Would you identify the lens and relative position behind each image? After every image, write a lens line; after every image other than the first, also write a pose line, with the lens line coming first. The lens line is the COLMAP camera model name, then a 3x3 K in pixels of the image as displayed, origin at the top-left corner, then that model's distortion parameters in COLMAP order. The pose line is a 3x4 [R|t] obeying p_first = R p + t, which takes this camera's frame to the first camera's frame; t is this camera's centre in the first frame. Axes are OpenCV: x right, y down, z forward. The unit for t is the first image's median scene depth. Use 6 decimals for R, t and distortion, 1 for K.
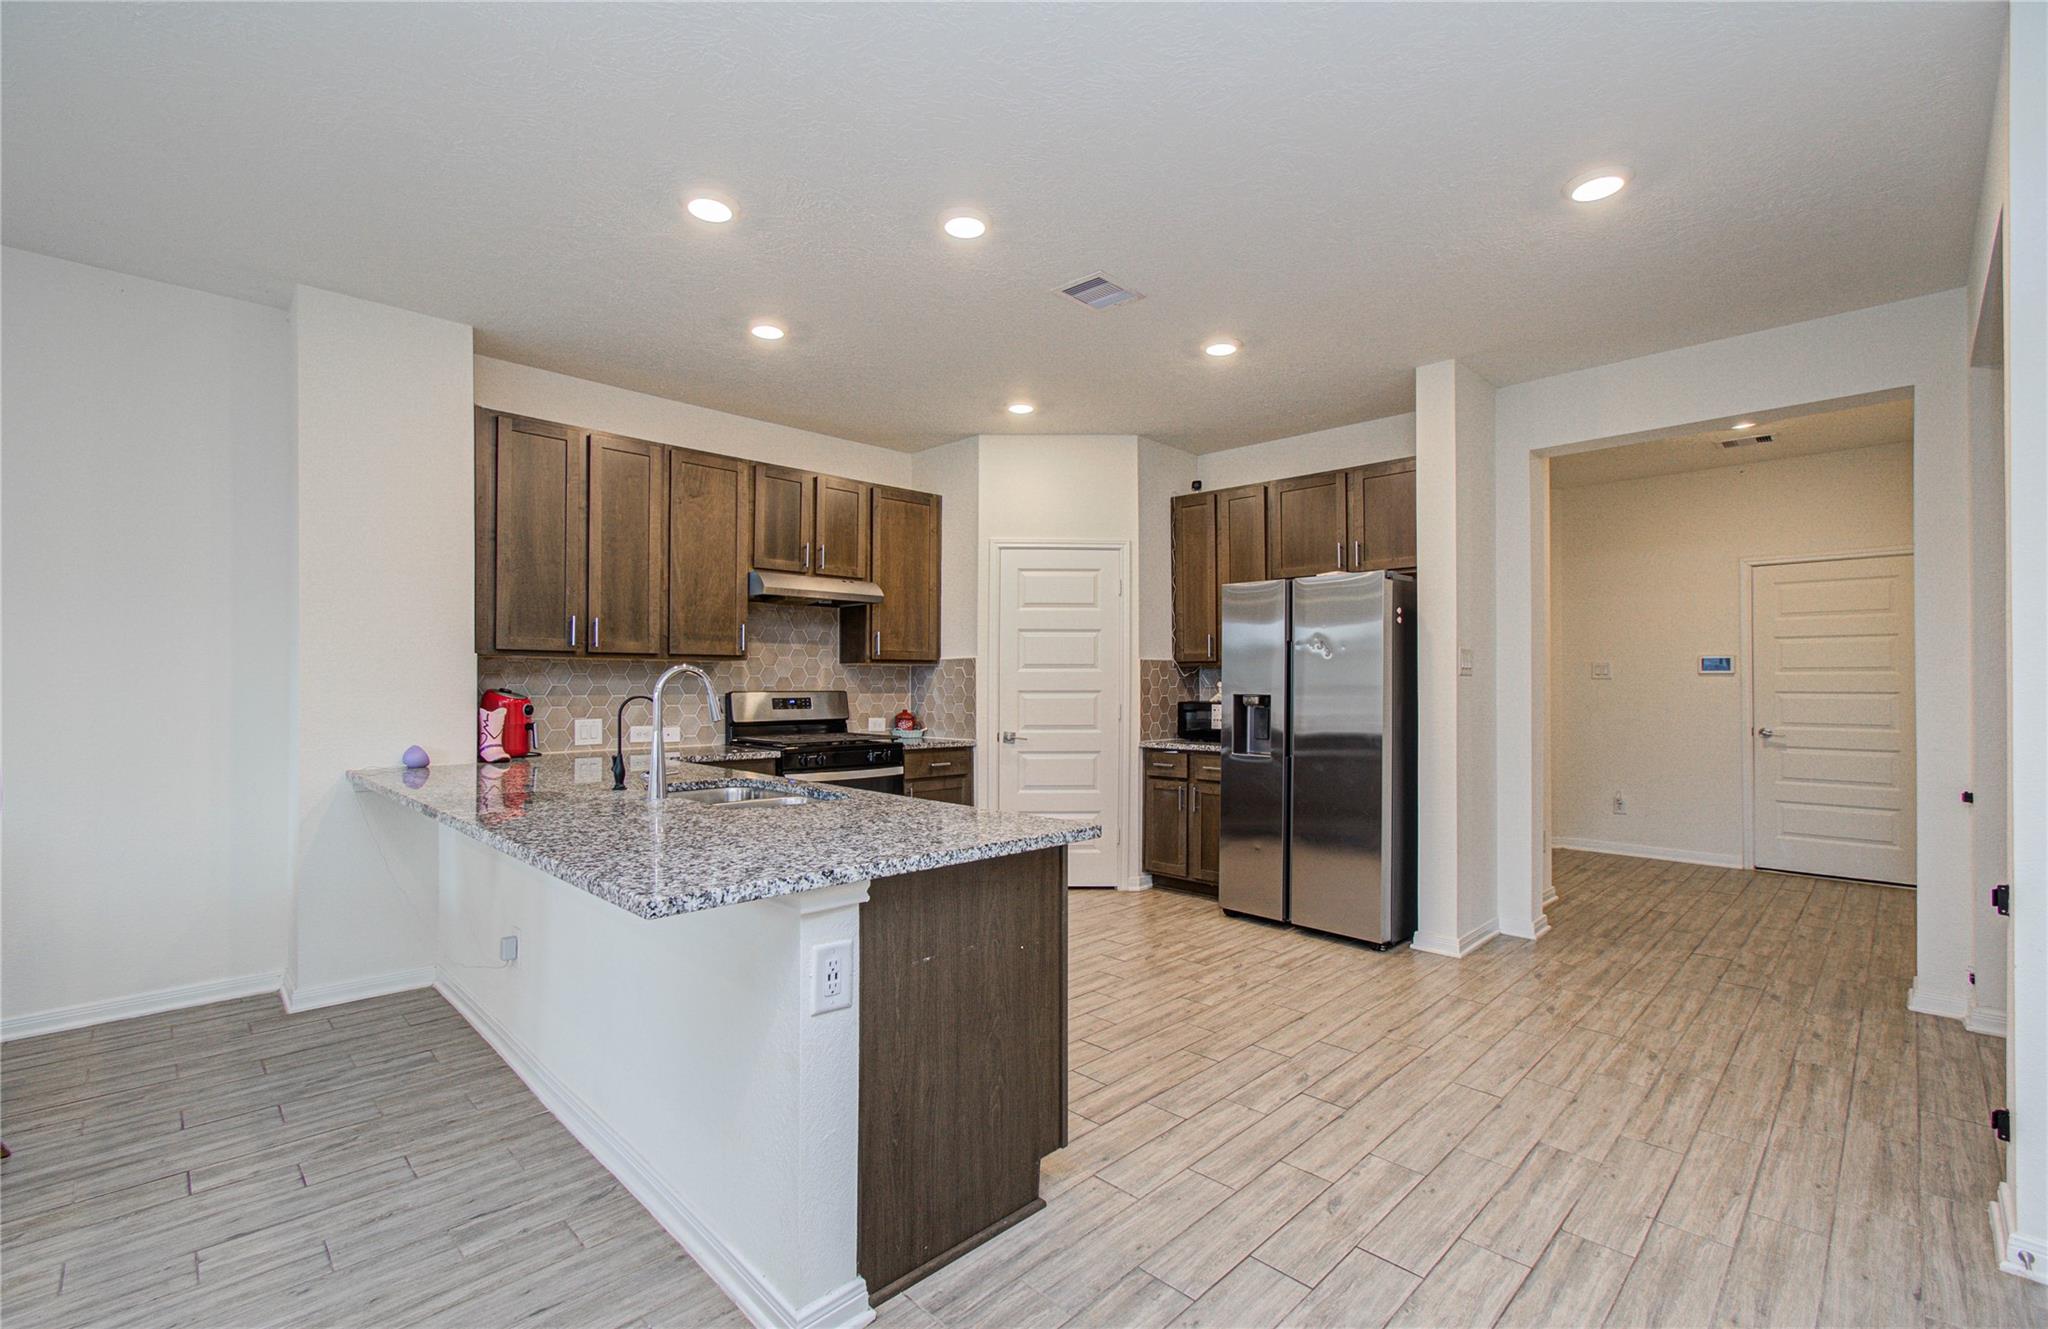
lens RADIAL K [[889.0, 0, 1024.9], [0, 889.0, 673.5], [0, 0, 1]] dist [0.002573, -0.001705]
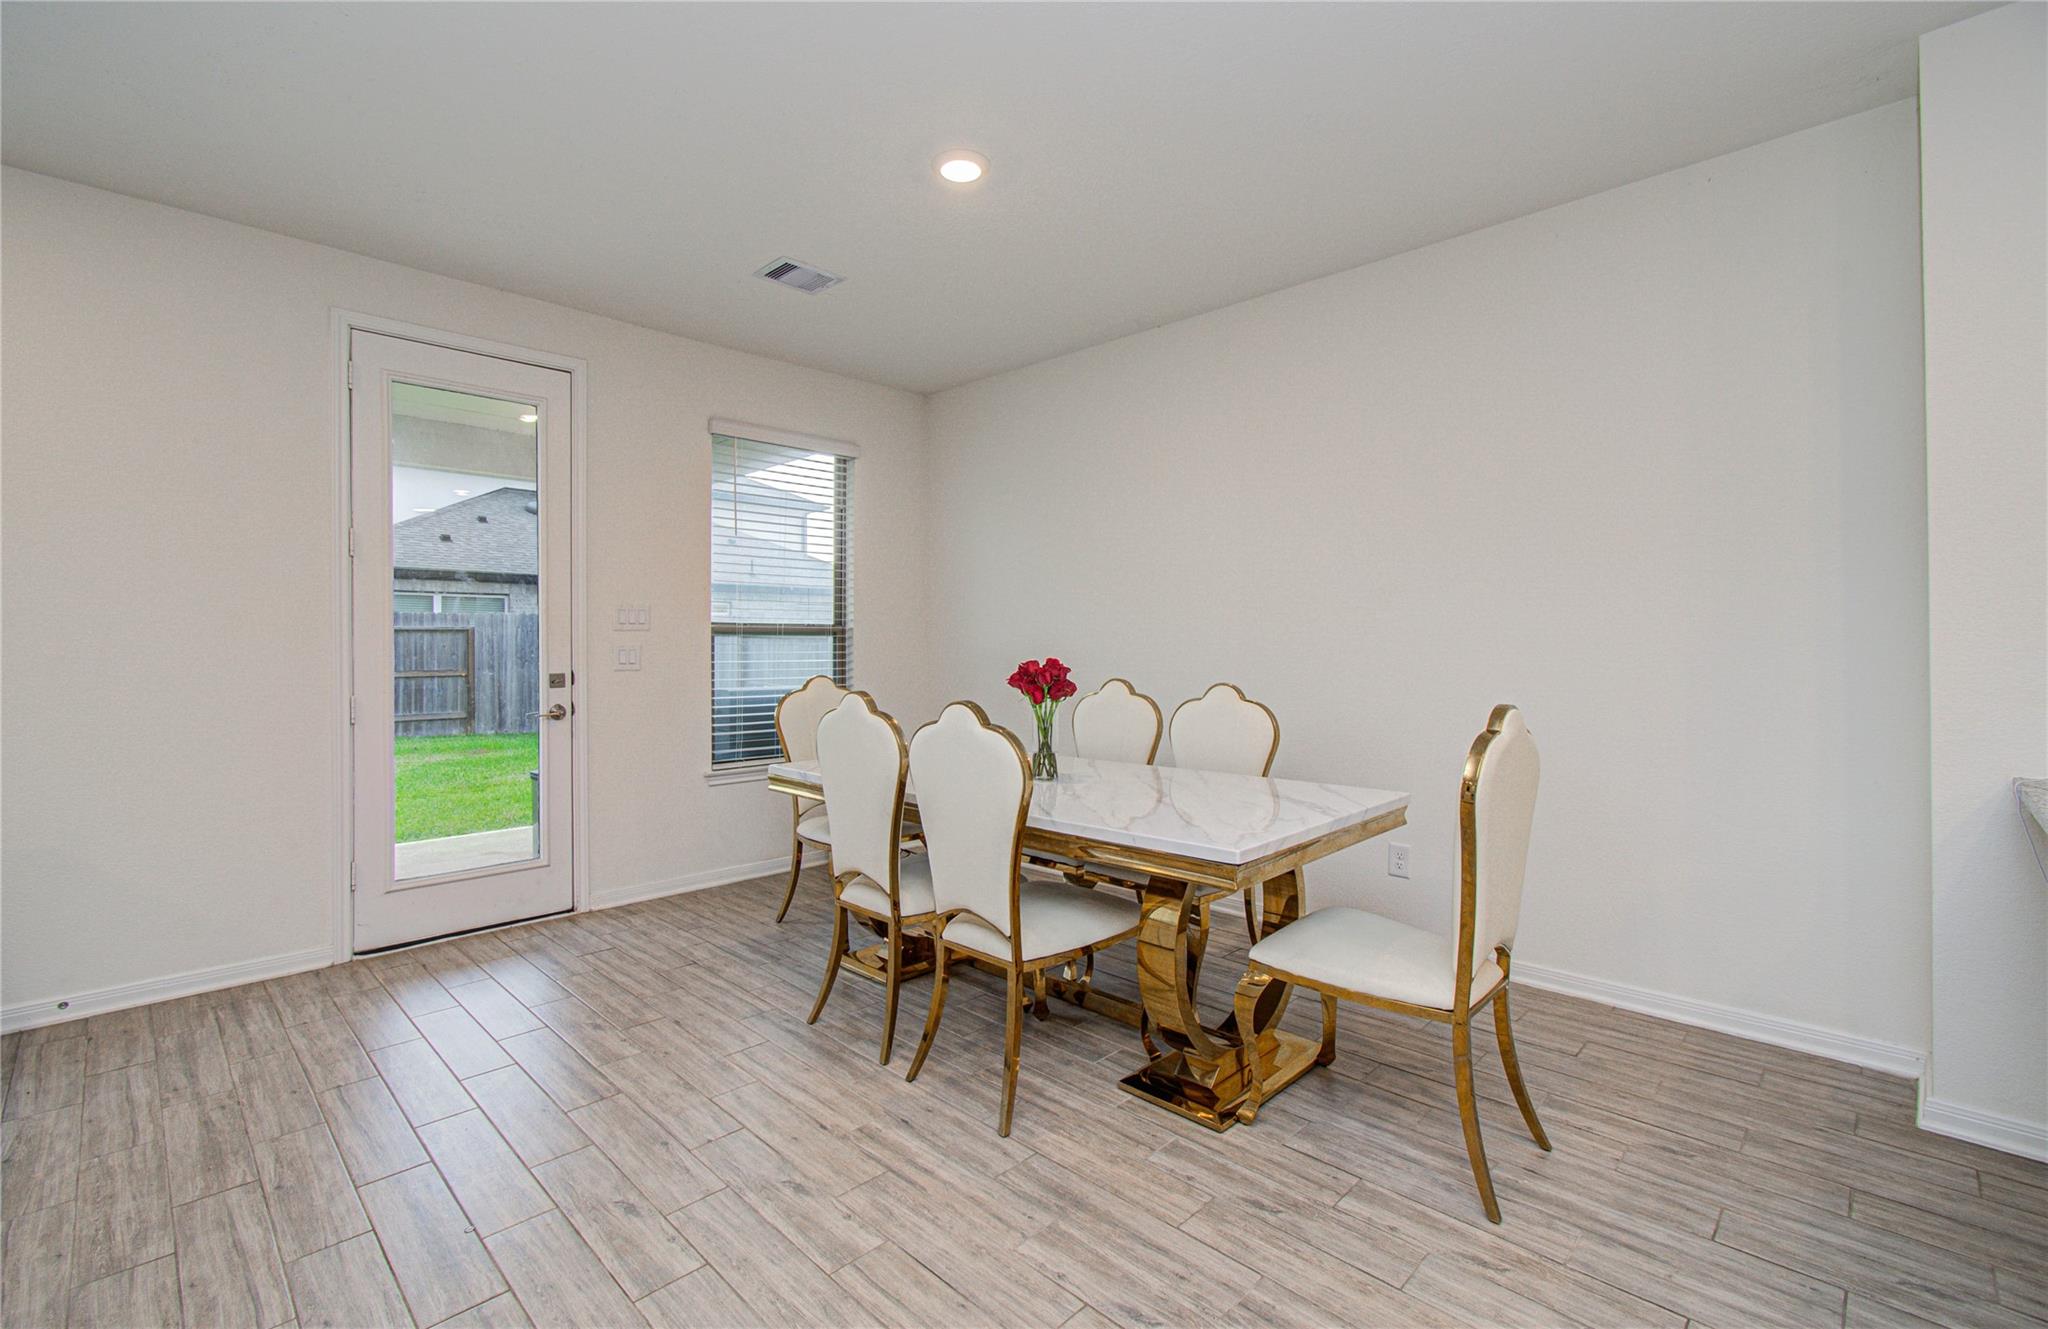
lens RADIAL K [[889.0, 0, 1006.3], [0, 889.0, 651.2], [0, 0, 1]] dist [0.002573, -0.001705]
pose [[0.003232, 0.009201, -0.999952, -0.111940], [0.011425, 0.999892, 0.009237, 0.002789], [0.999930, -0.011454, 0.003127, 0.221790]]
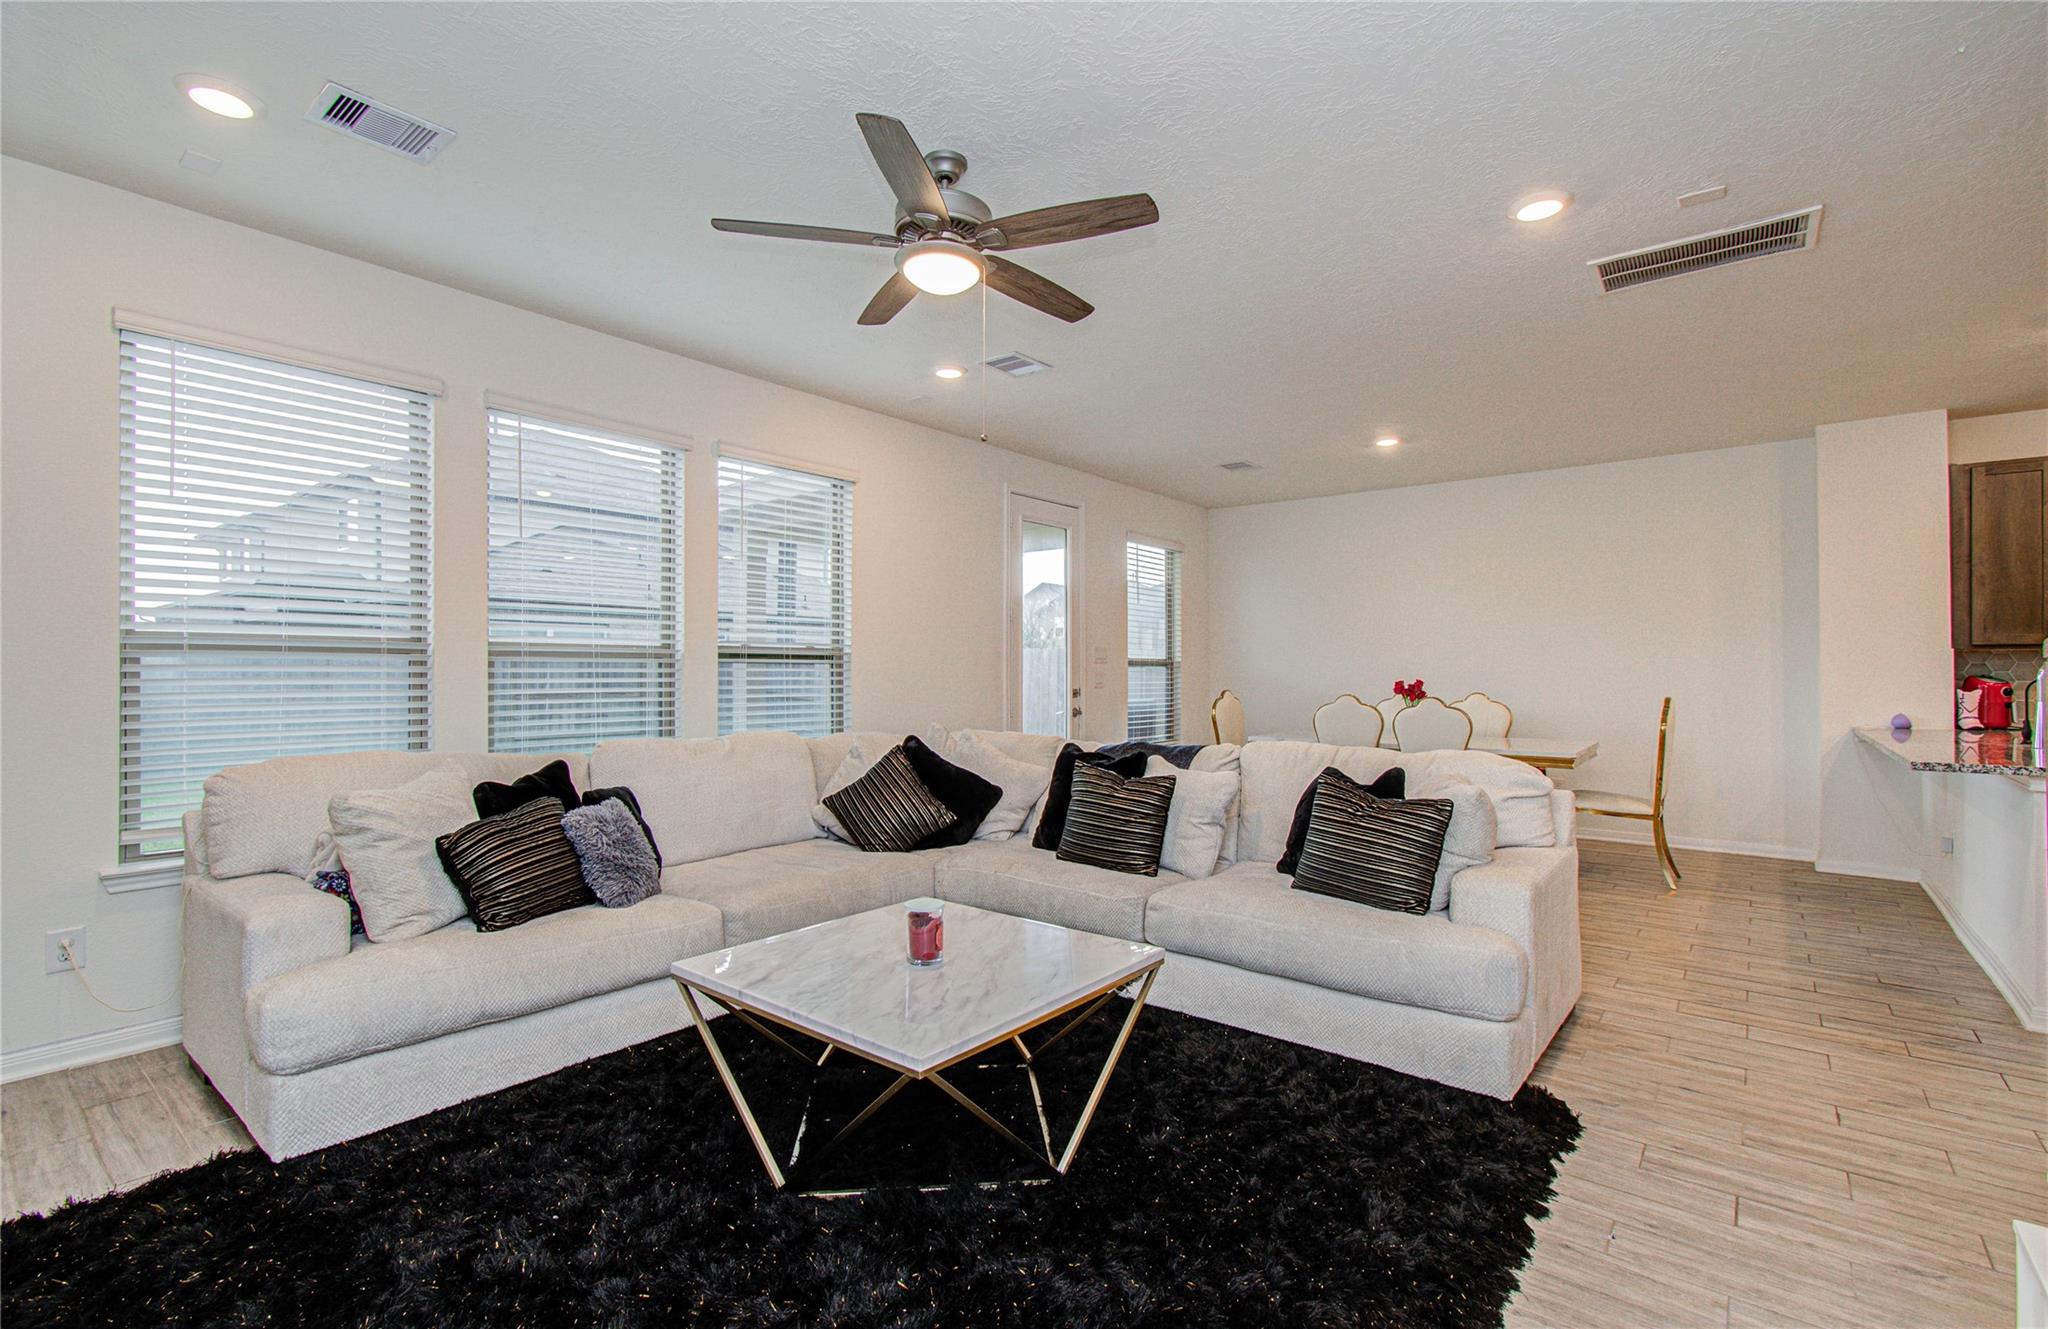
lens RADIAL K [[889.0, 0, 1044.1], [0, 889.0, 664.7], [0, 0, 1]] dist [0.002573, -0.001705]
pose [[0.110224, -0.011450, -0.993841, 0.480404], [0.007740, 0.999913, -0.010661, 0.004680], [0.993877, -0.006518, 0.110304, -0.437680]]
